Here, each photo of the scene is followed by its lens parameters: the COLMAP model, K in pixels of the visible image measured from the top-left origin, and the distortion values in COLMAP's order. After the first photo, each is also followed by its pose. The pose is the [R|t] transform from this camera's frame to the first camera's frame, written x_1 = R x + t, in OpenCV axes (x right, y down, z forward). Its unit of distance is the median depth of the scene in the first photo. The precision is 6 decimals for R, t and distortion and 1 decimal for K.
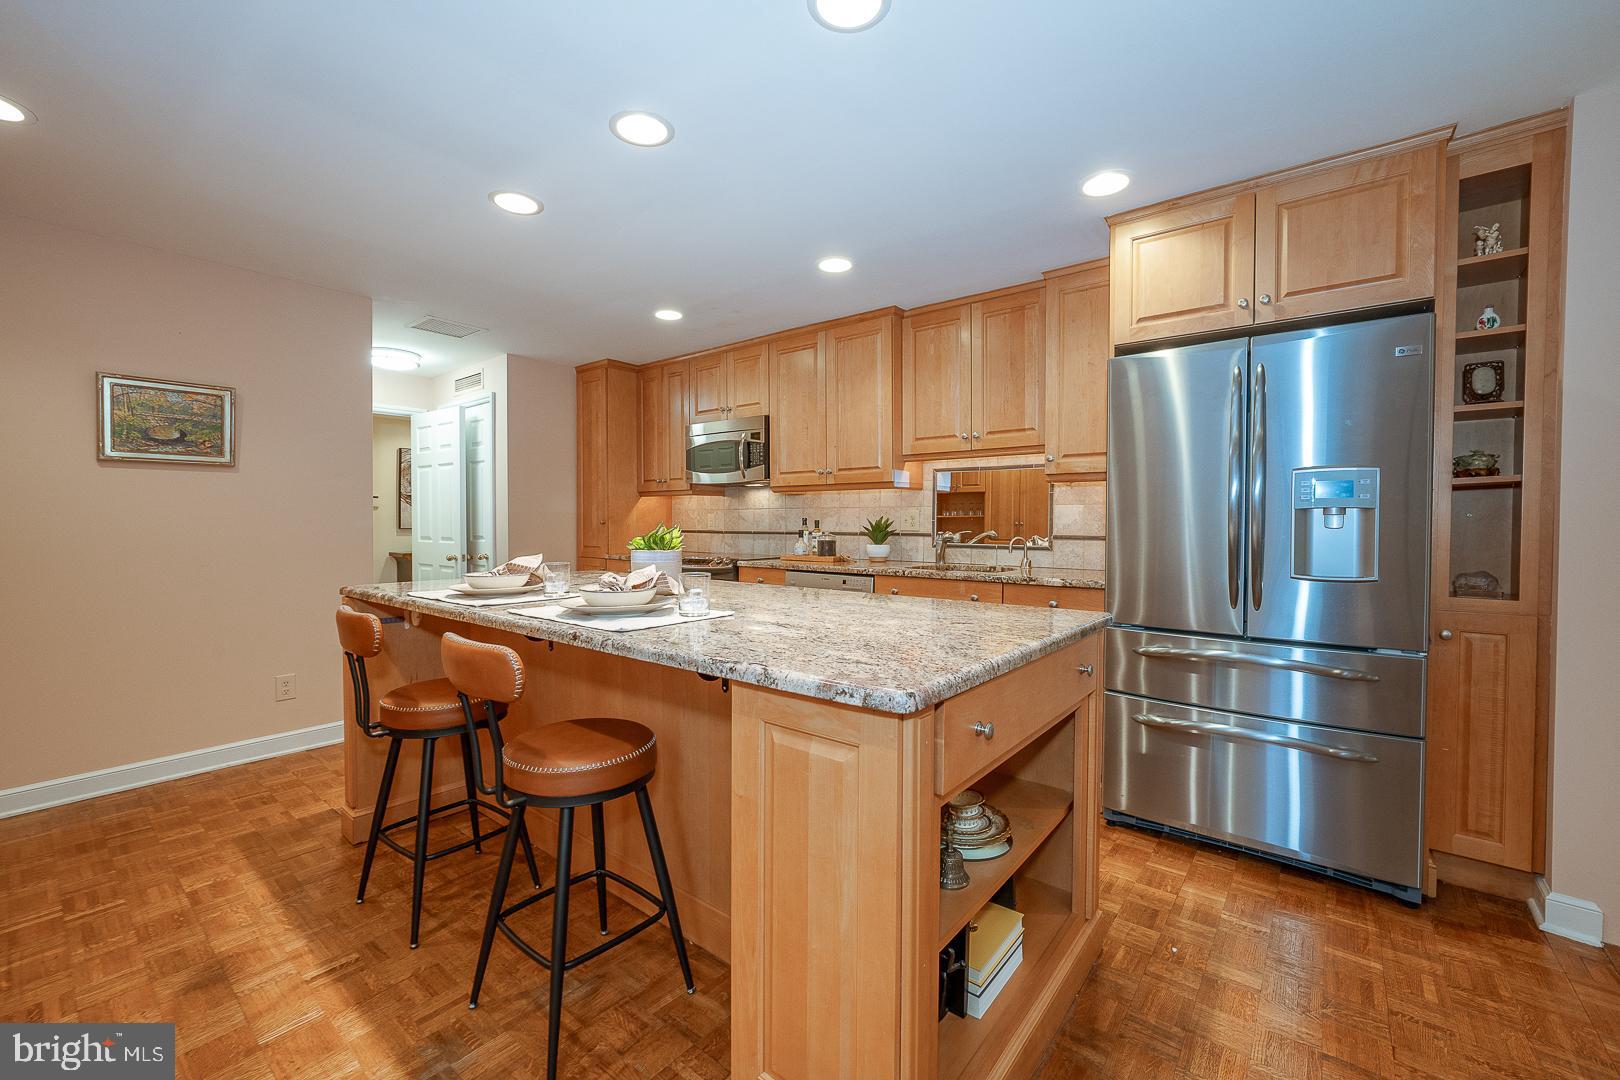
lens RADIAL K [[659.8, 0, 812.0], [0, 659.8, 531.8], [0, 0, 1]] dist [-0.002432, 0.000176]
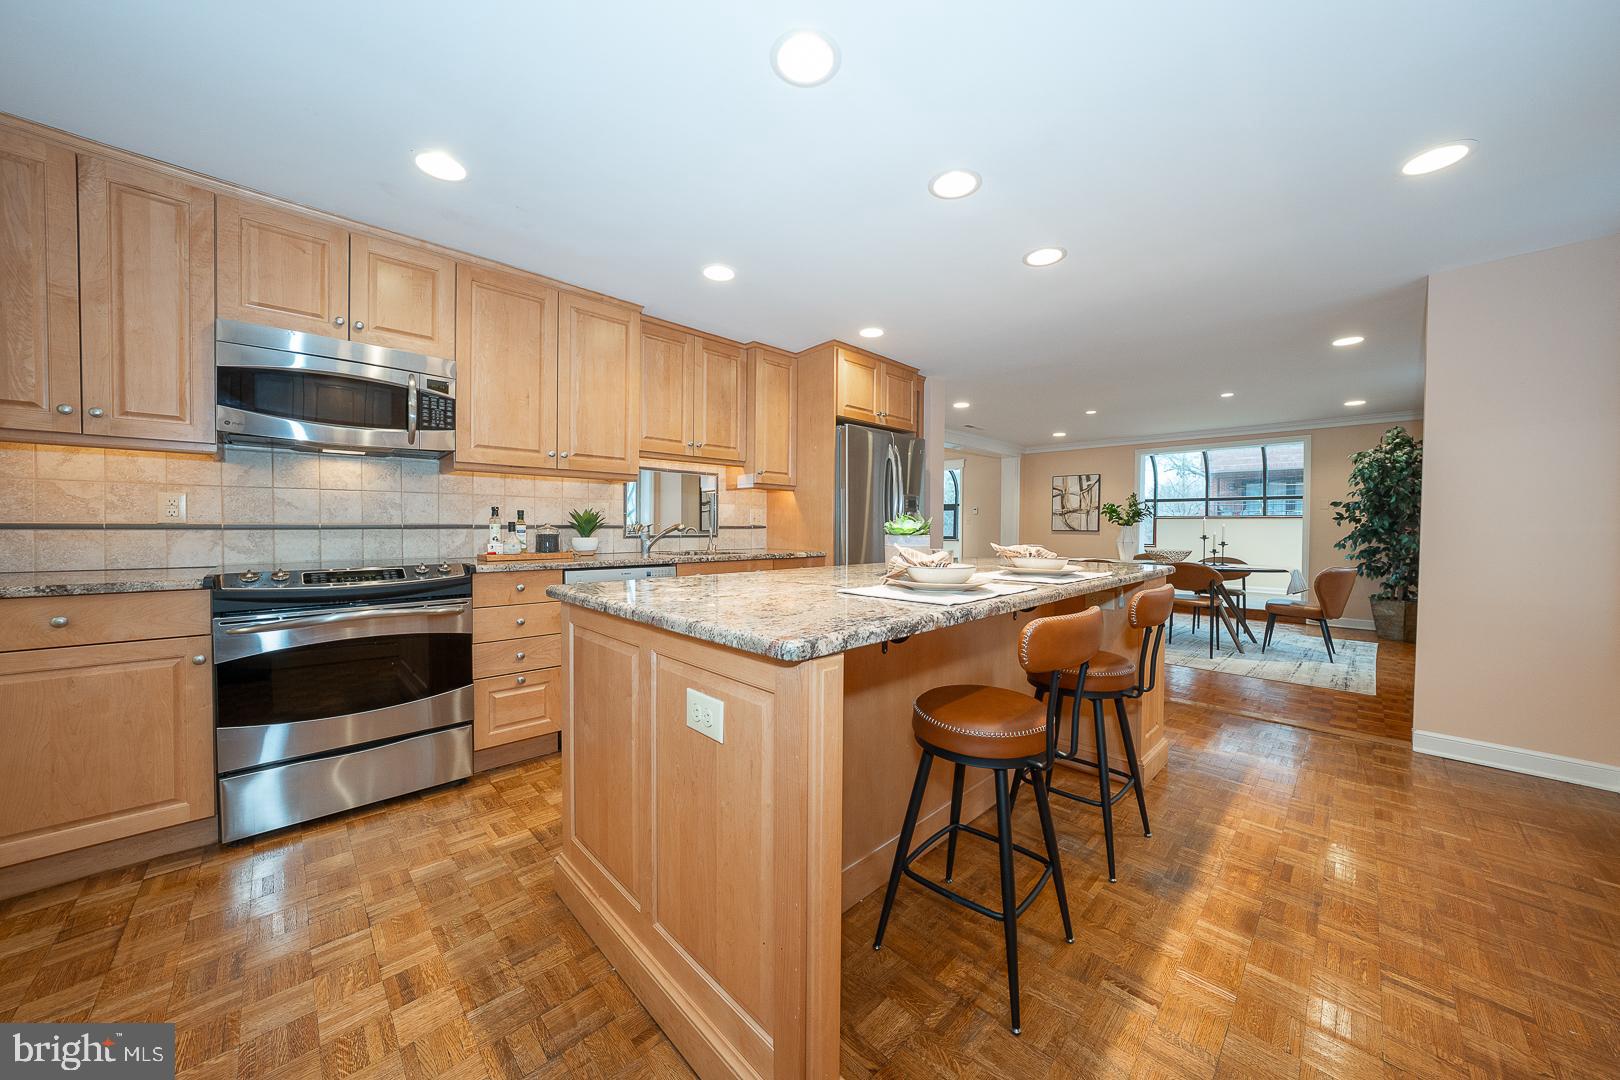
lens RADIAL K [[554.4, 0, 814.3], [0, 554.4, 534.7], [0, 0, 1]] dist [-0.022874, 0.004453]
pose [[0.110180, -0.021456, 0.993680, -0.796330], [0.009102, 0.999747, 0.020578, 0.002100], [-0.993870, 0.006777, 0.110347, 0.709136]]
